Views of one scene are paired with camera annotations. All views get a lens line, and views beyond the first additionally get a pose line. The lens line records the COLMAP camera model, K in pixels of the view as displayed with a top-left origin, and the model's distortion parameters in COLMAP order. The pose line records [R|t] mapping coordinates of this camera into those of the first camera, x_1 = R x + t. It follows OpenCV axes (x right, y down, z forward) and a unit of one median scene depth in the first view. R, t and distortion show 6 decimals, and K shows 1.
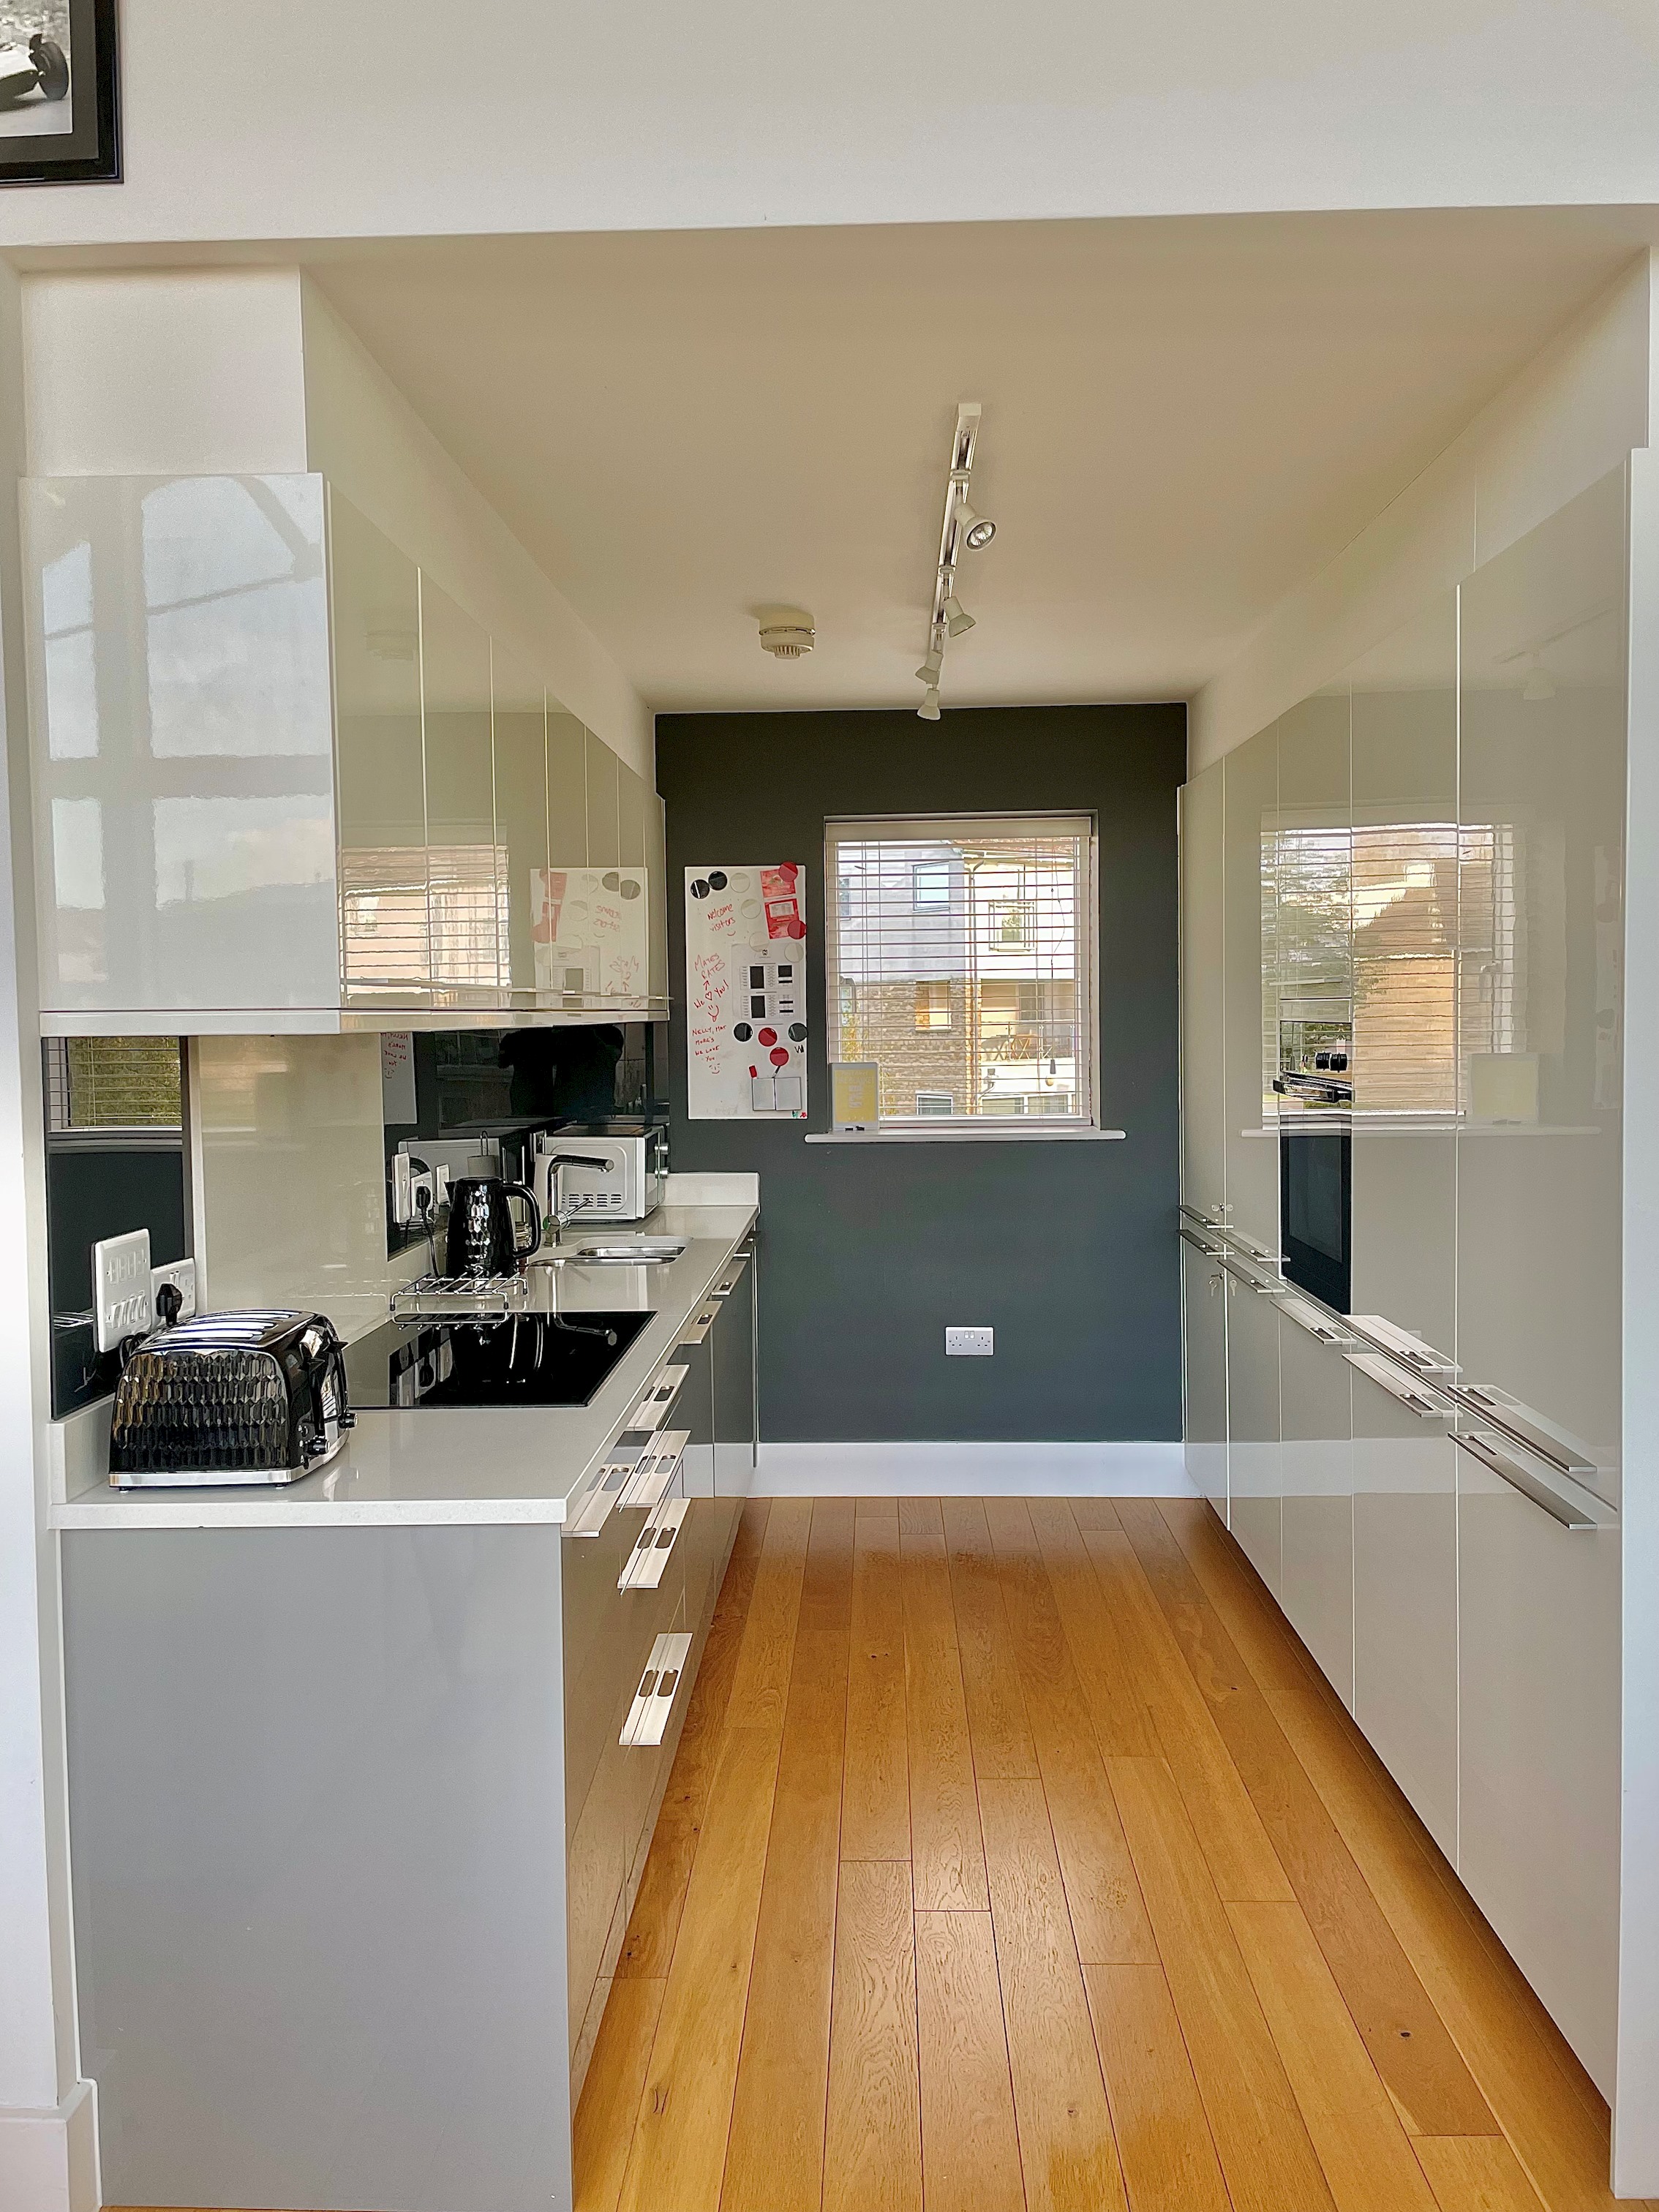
lens RADIAL K [[1709.8, 0, 835.2], [0, 1709.8, 1098.4], [0, 0, 1]] dist [0.056422, -0.067805]
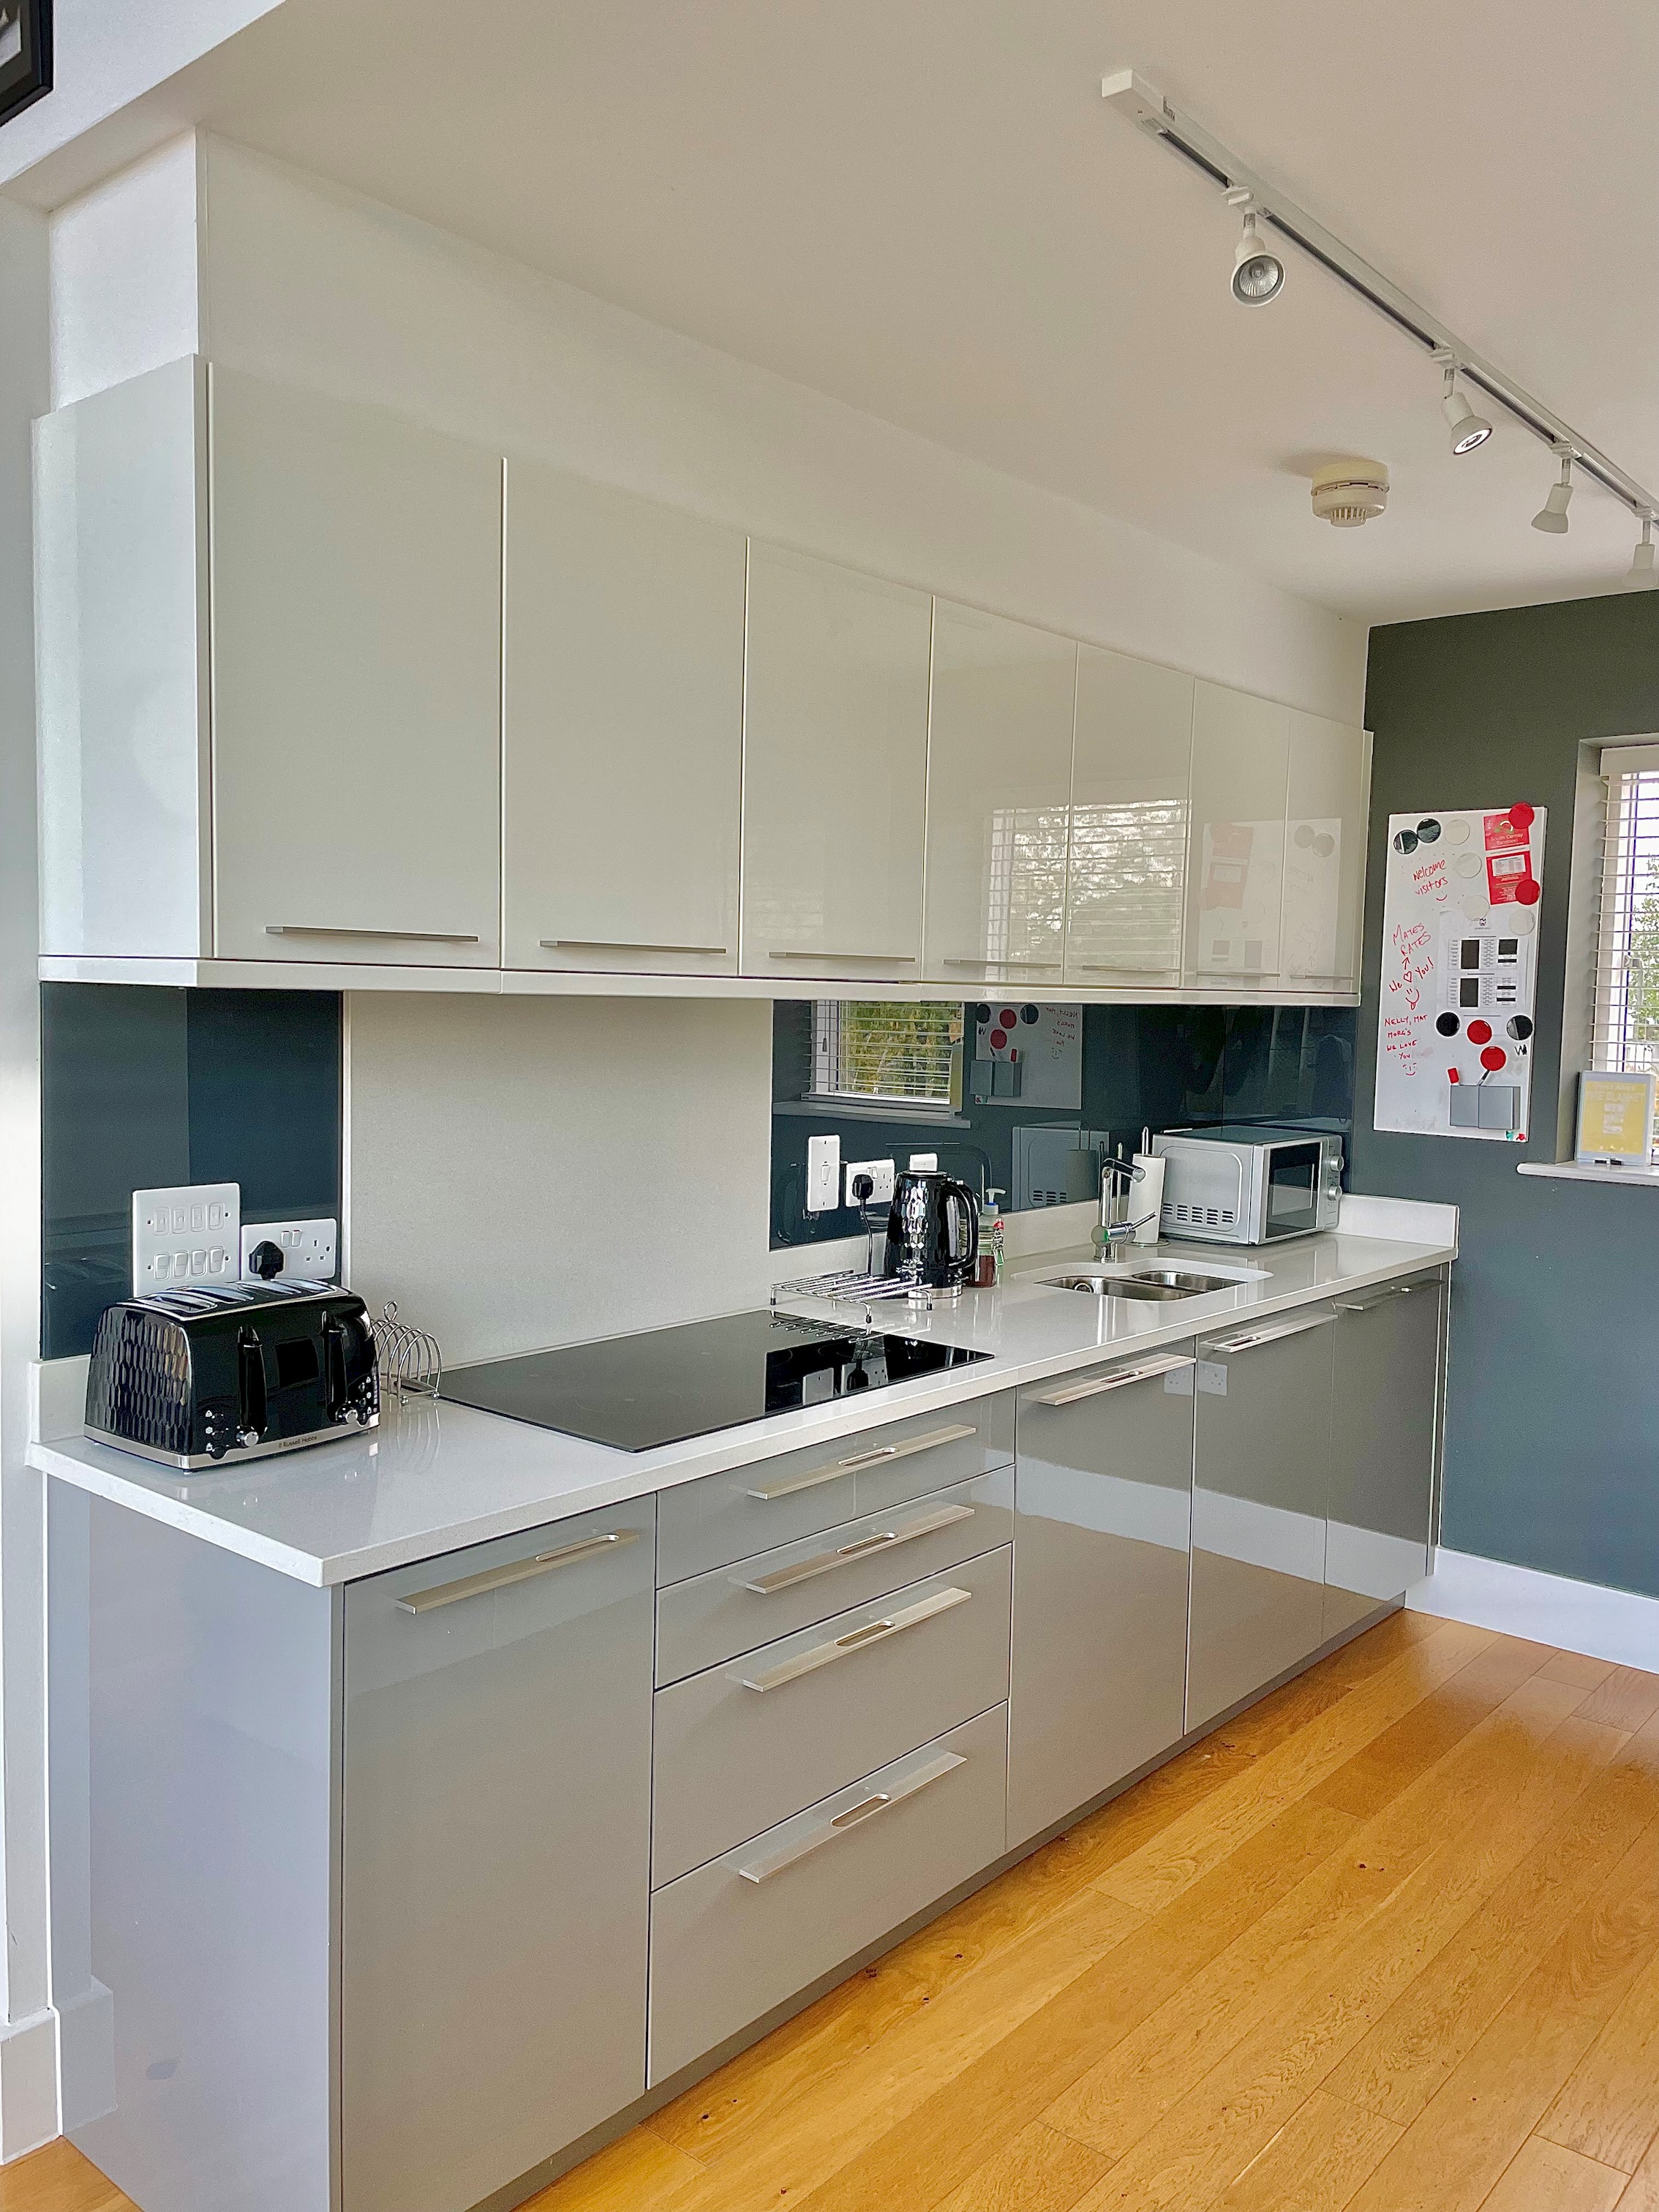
lens RADIAL K [[1709.8, 0, 823.5], [0, 1709.8, 1117.3], [0, 0, 1]] dist [0.056422, -0.067805]
pose [[0.772474, 0.077206, -0.630335, 0.225212], [-0.063978, 0.996994, 0.043710, -0.012684], [0.631815, 0.006563, 0.775092, 0.211591]]
